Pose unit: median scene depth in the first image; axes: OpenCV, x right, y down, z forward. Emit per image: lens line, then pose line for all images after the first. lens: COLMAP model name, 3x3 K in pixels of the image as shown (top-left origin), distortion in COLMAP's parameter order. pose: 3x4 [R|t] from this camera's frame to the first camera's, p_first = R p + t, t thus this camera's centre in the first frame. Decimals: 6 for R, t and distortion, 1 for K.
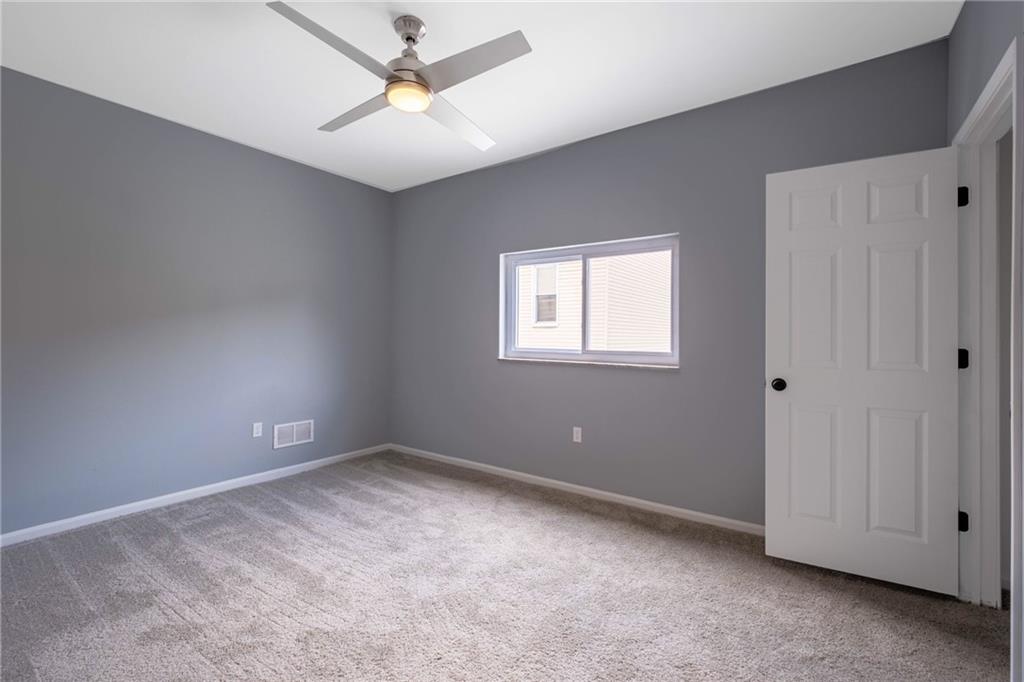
lens RADIAL K [[442.1, 0, 512.6], [0, 442.1, 332.6], [0, 0, 1]] dist [-0.015868, -0.000343]
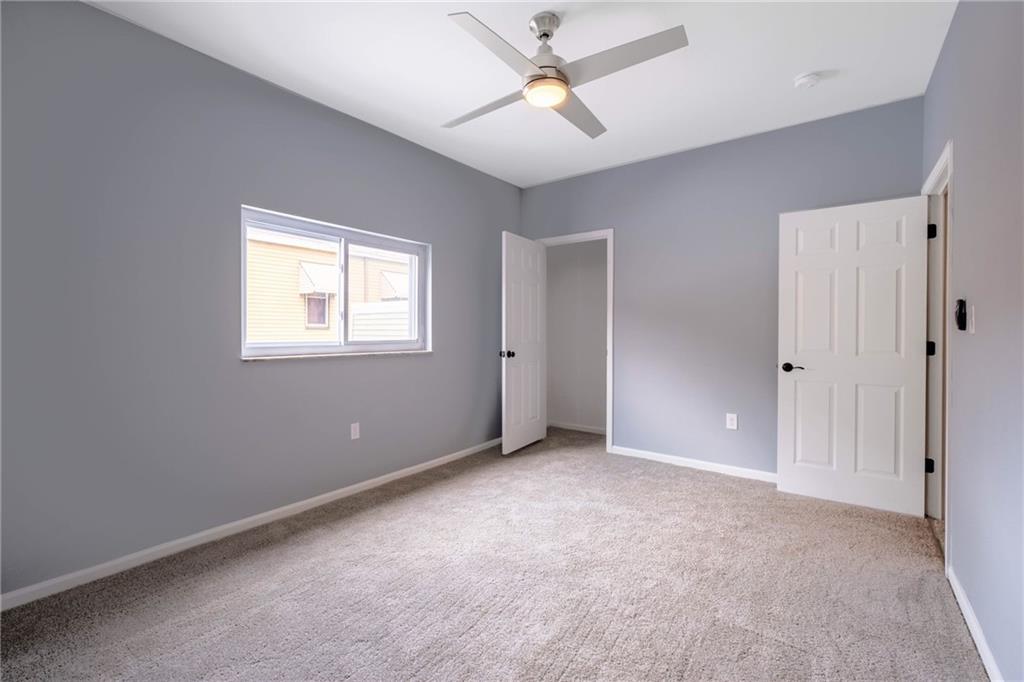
lens RADIAL K [[442.1, 0, 512.6], [0, 442.1, 332.6], [0, 0, 1]] dist [-0.015868, -0.000343]
pose [[0.024221, -0.020669, 0.999493, -0.827262], [-0.015034, 0.999666, 0.021037, -0.003977], [-0.999594, -0.015536, 0.023903, 0.682168]]
